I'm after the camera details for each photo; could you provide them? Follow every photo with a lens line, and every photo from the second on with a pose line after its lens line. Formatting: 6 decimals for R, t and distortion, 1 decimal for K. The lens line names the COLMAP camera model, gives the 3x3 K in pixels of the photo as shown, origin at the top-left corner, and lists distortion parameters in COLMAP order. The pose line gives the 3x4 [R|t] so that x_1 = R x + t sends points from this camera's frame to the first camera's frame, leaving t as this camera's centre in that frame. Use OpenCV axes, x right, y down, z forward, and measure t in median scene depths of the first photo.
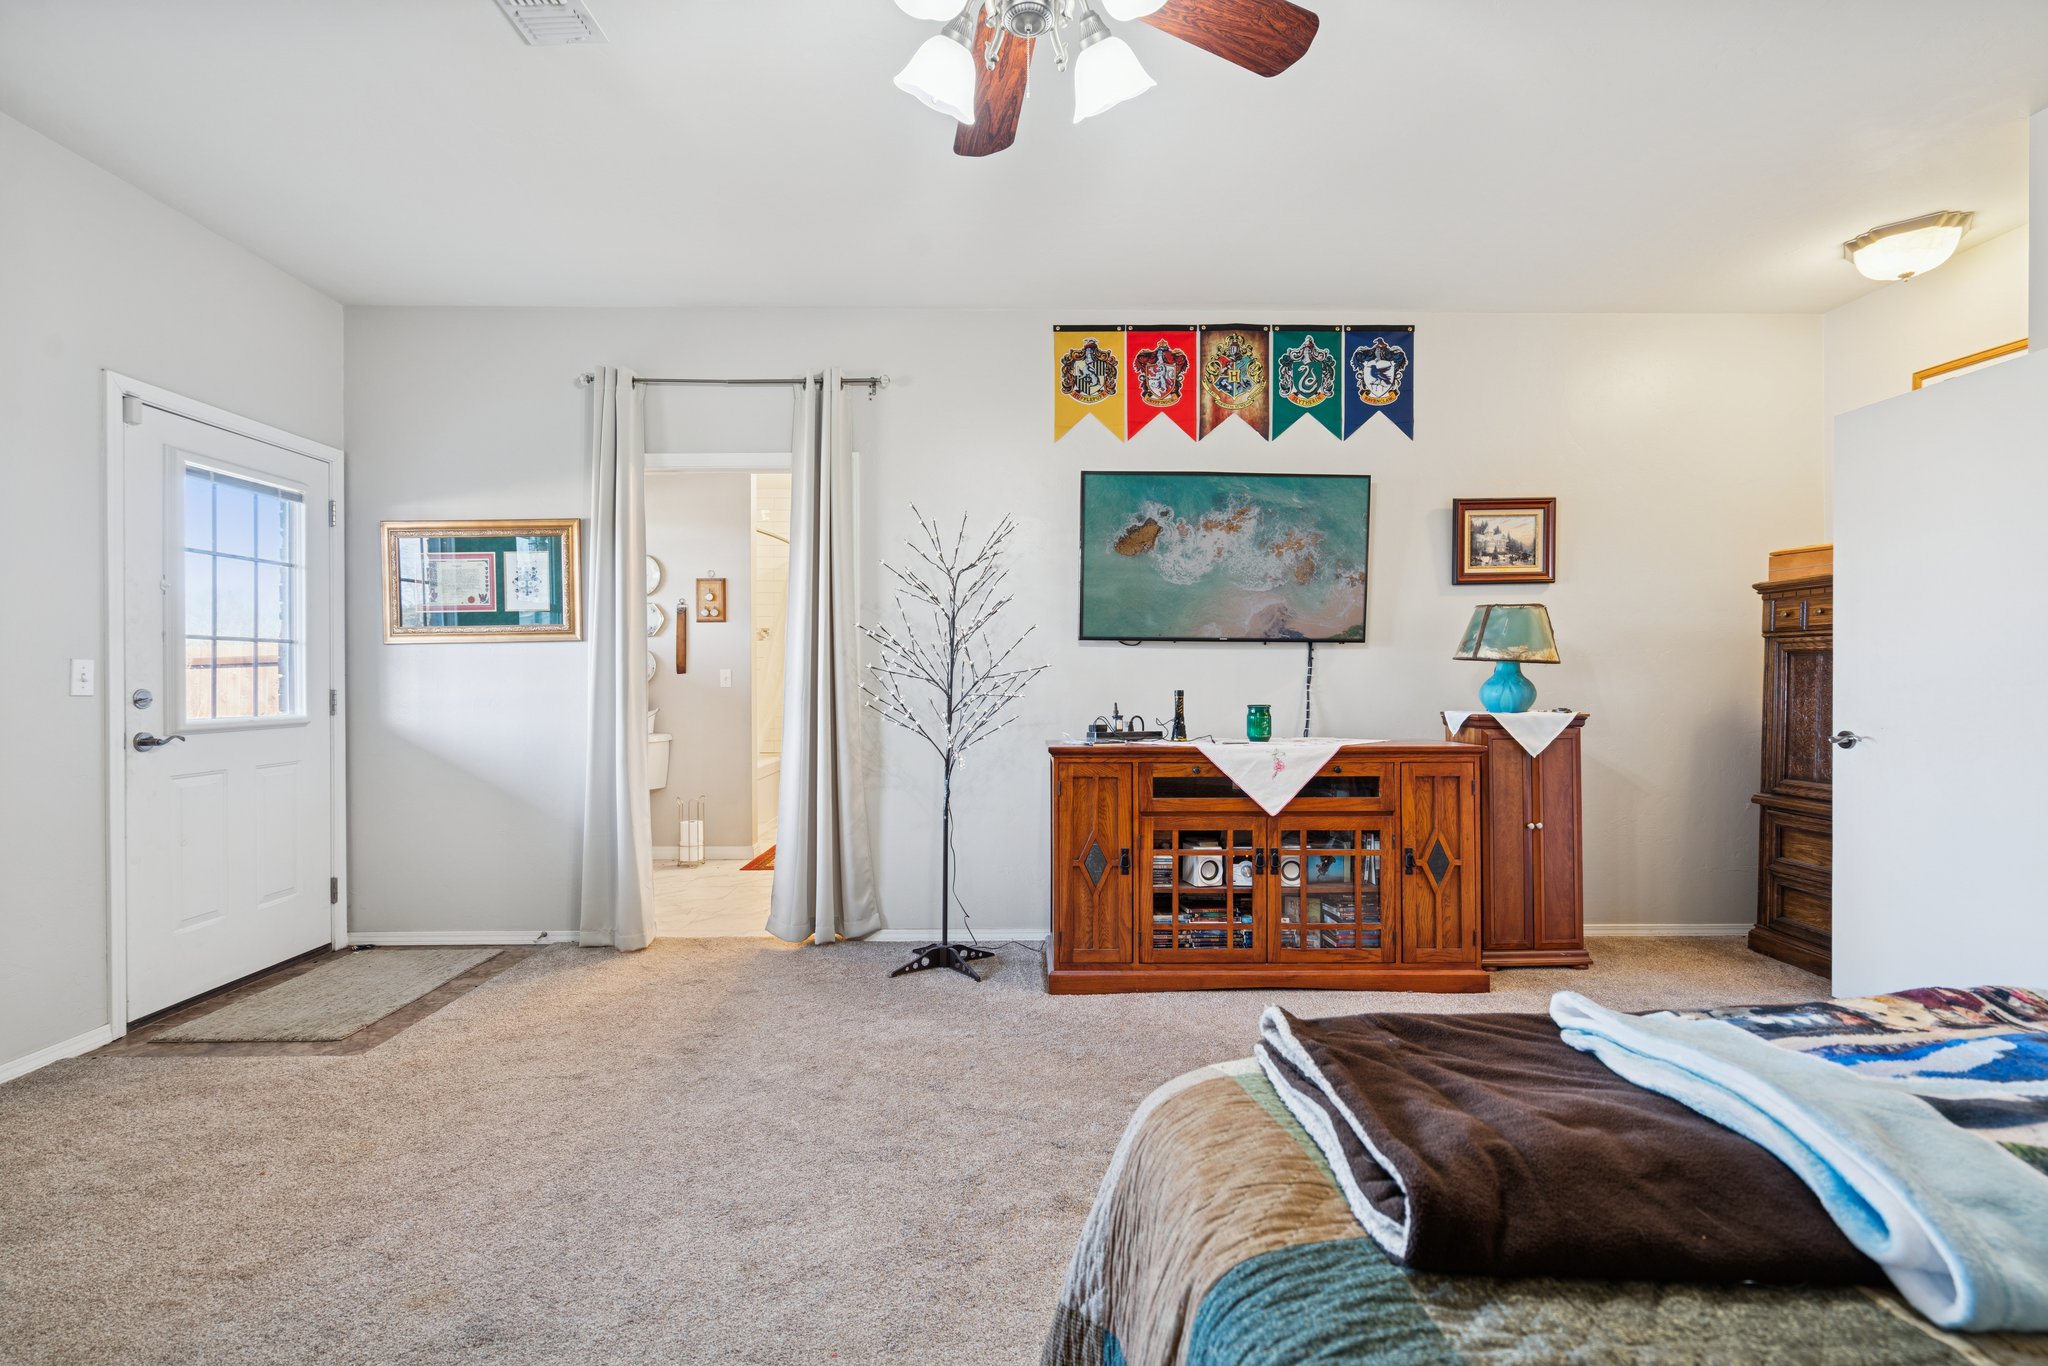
lens RADIAL K [[935.4, 0, 1024.3], [0, 935.4, 679.2], [0, 0, 1]] dist [-0.002323, 0.002080]
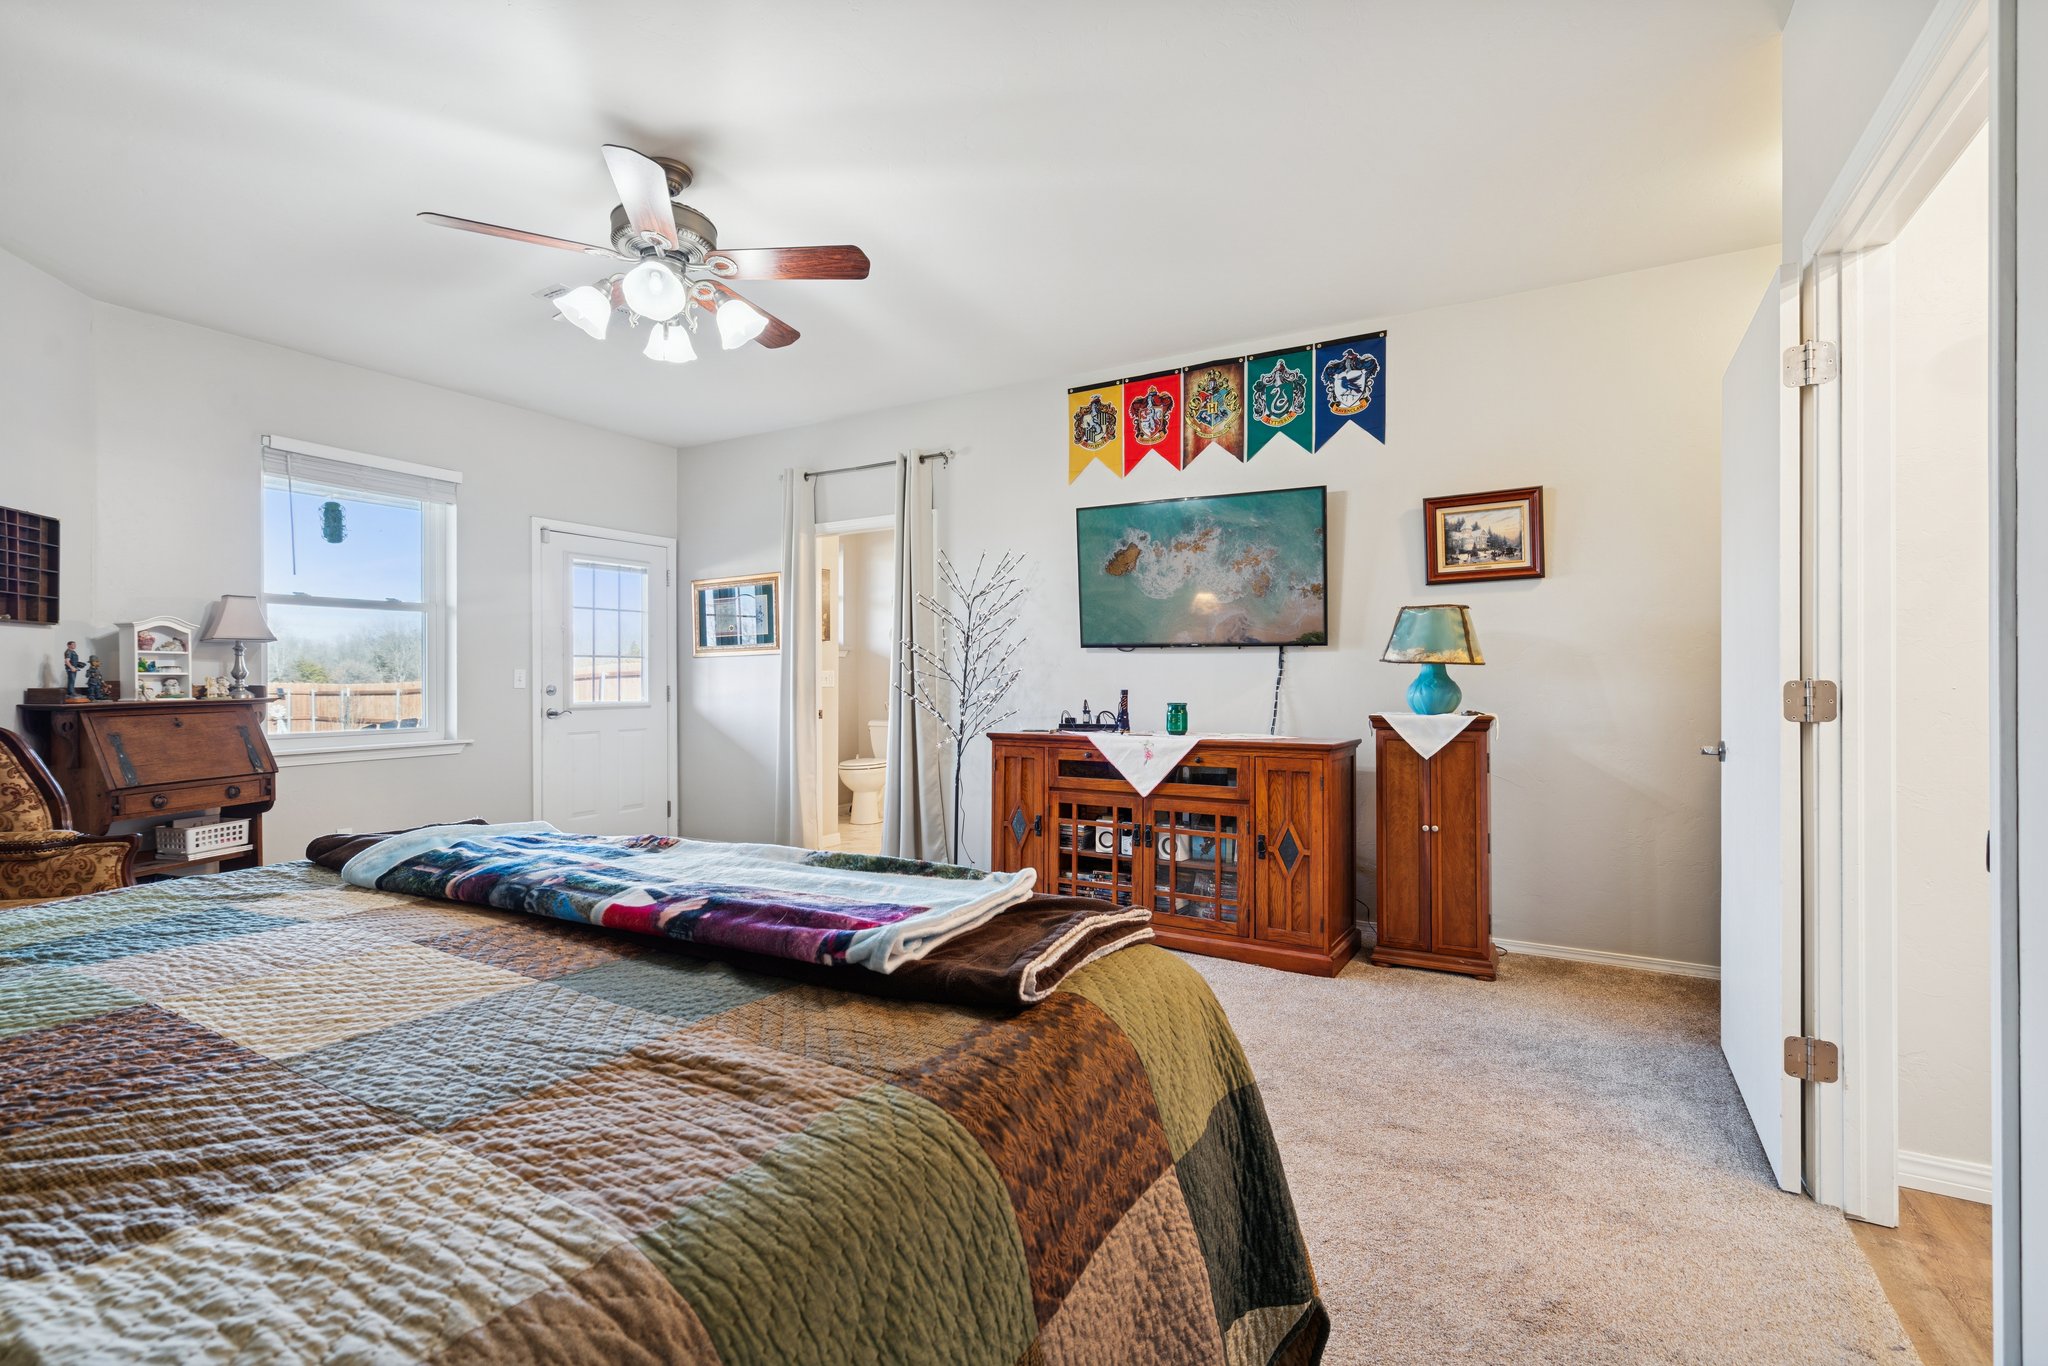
lens RADIAL K [[935.4, 0, 1018.3], [0, 935.4, 679.8], [0, 0, 1]] dist [-0.002323, 0.002080]
pose [[0.851456, 0.001145, -0.524425, 0.627857], [-0.000570, 0.999999, 0.001259, -0.002126], [0.524426, -0.000773, 0.851455, -0.070664]]
